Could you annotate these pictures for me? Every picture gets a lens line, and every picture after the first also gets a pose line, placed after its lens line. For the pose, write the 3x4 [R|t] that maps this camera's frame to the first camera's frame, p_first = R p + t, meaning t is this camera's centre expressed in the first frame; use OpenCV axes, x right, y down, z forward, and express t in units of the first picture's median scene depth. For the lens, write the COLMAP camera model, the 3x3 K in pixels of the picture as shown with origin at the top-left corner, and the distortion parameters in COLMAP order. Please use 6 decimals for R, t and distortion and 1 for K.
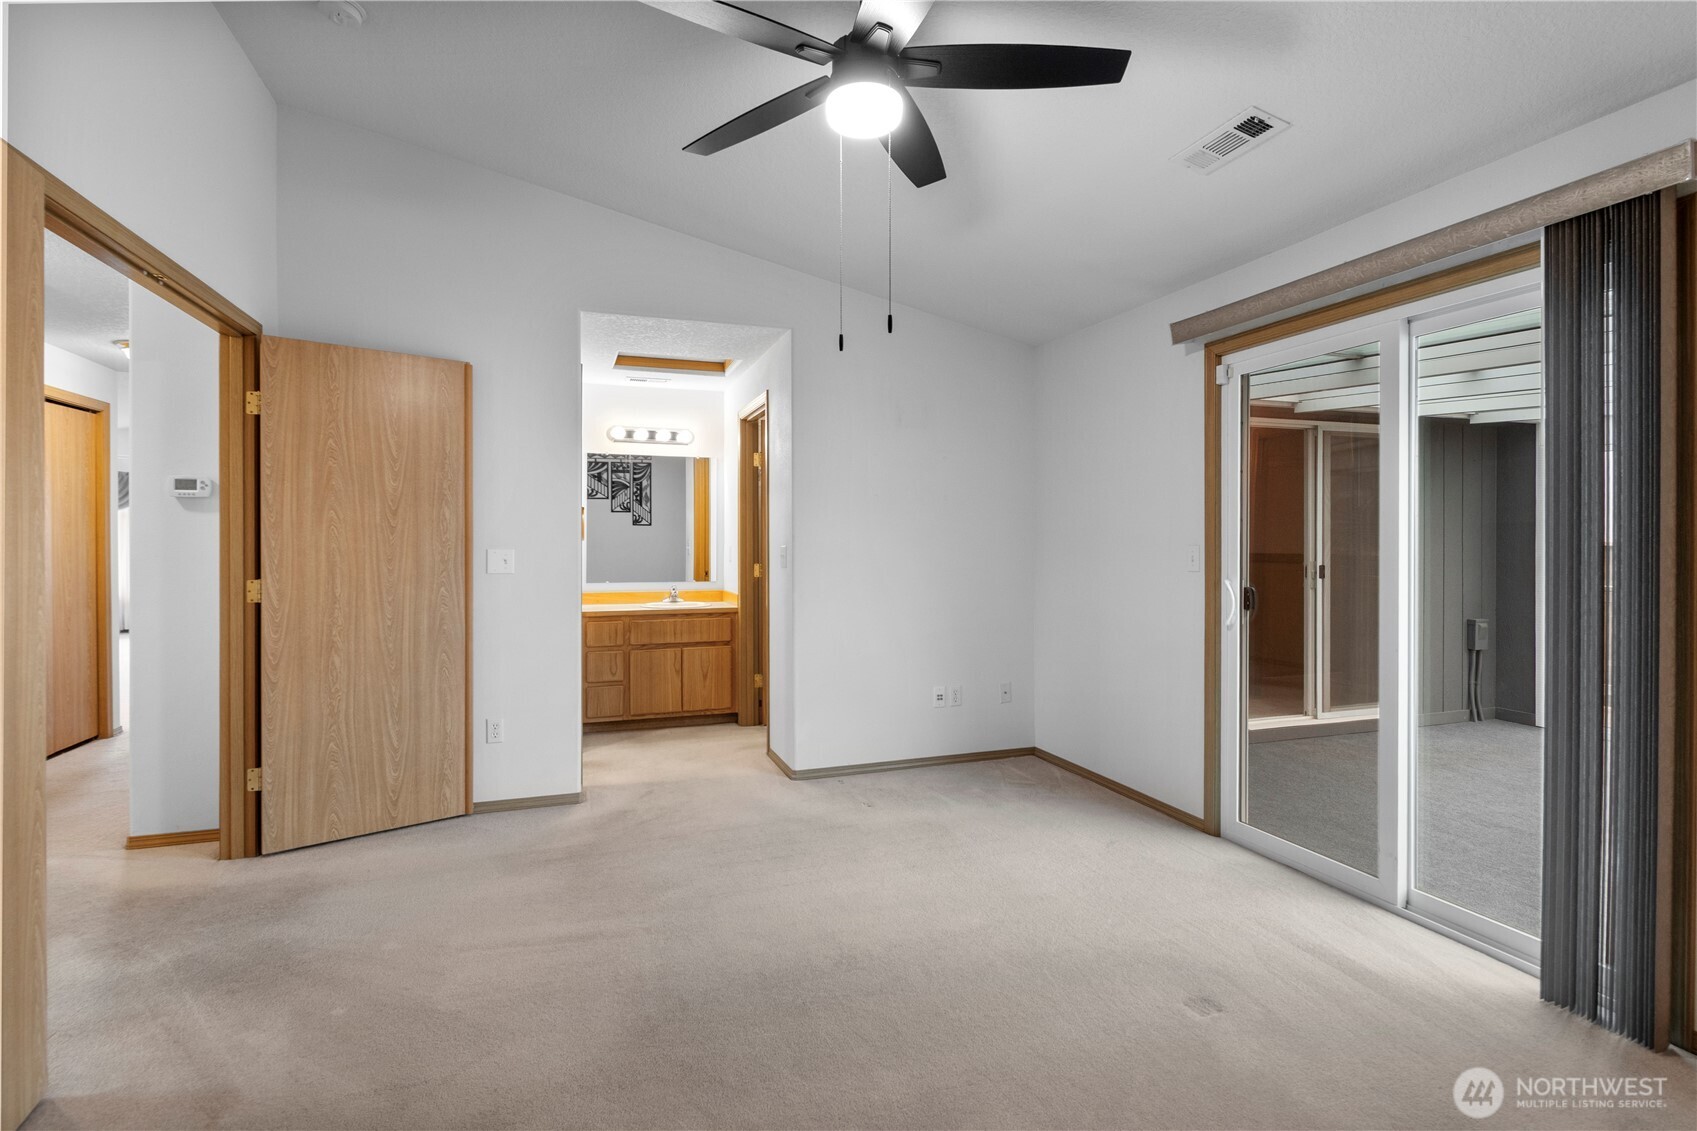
lens RADIAL K [[830.0, 0, 858.5], [0, 830.0, 543.5], [0, 0, 1]] dist [-0.001000, -0.000300]
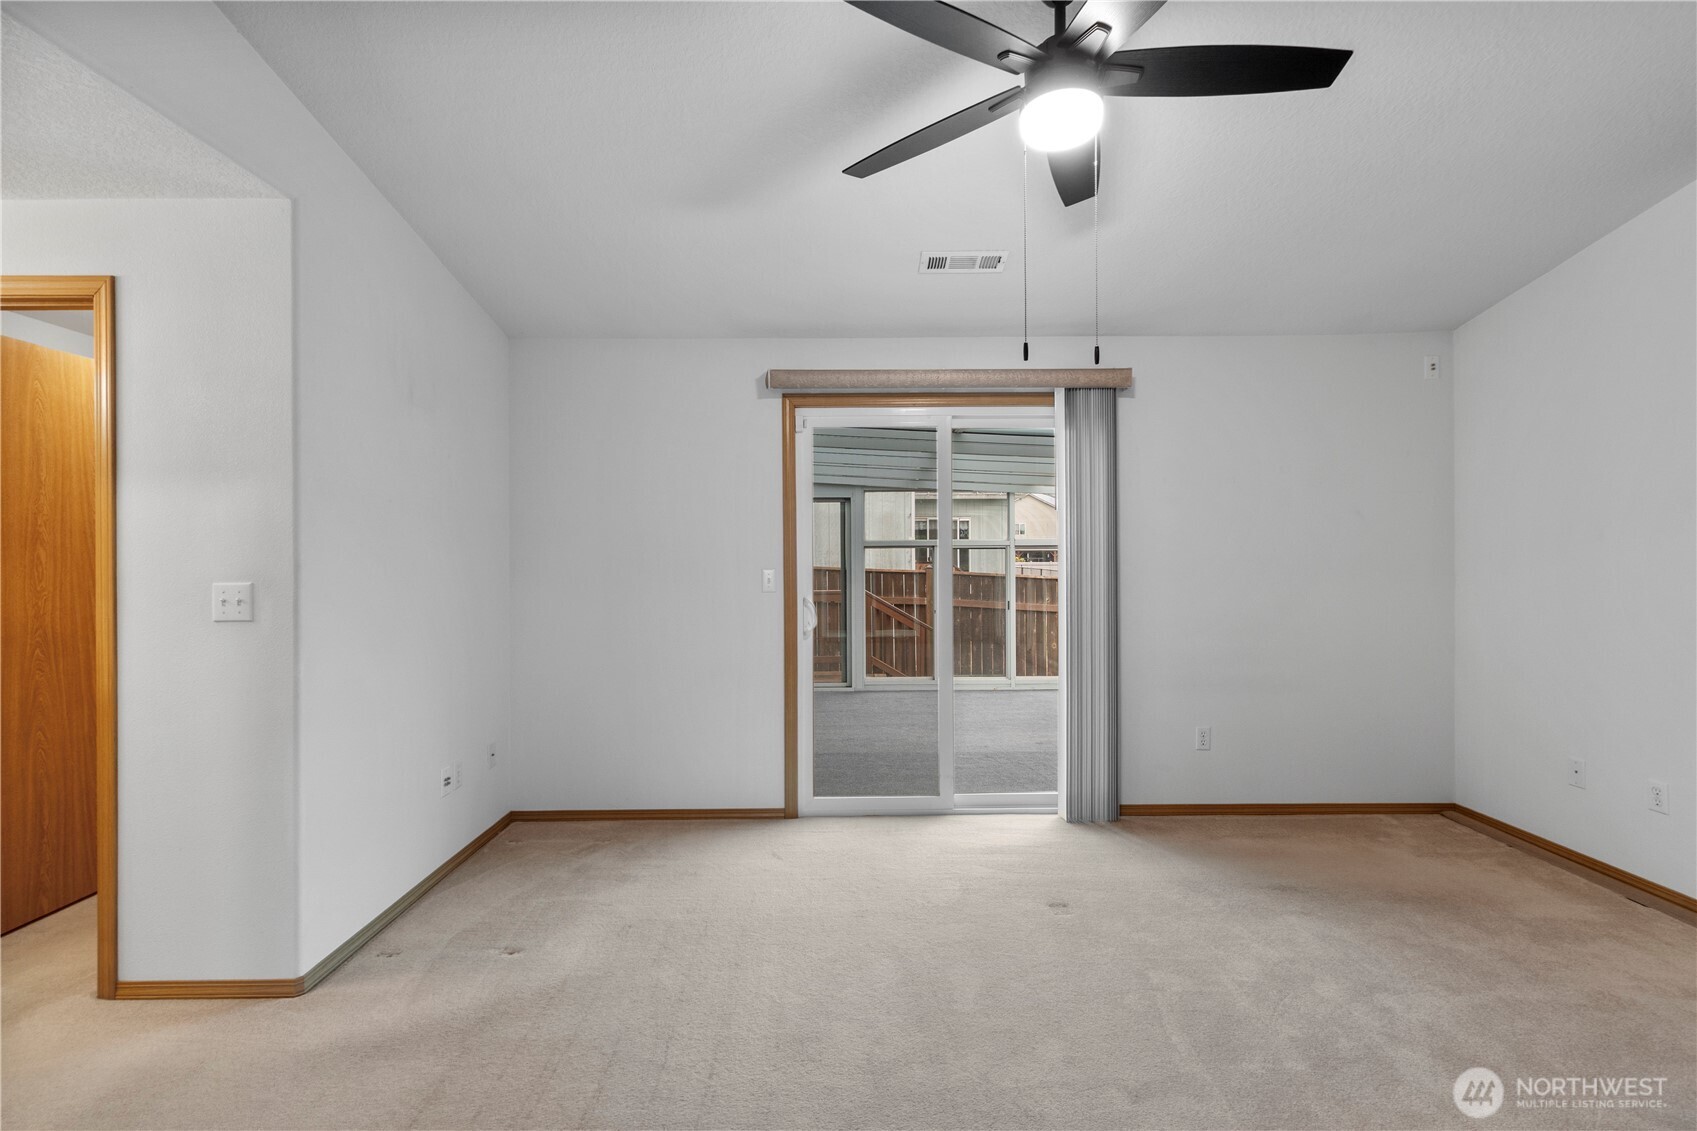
lens RADIAL K [[758.3, 0, 841.4], [0, 758.3, 529.2], [0, 0, 1]] dist [0.001890, -0.000634]
pose [[0.325334, 0.033864, 0.944993, -0.554415], [0.013823, 0.999081, -0.040562, -0.006086], [-0.945498, 0.026259, 0.324567, 0.577942]]
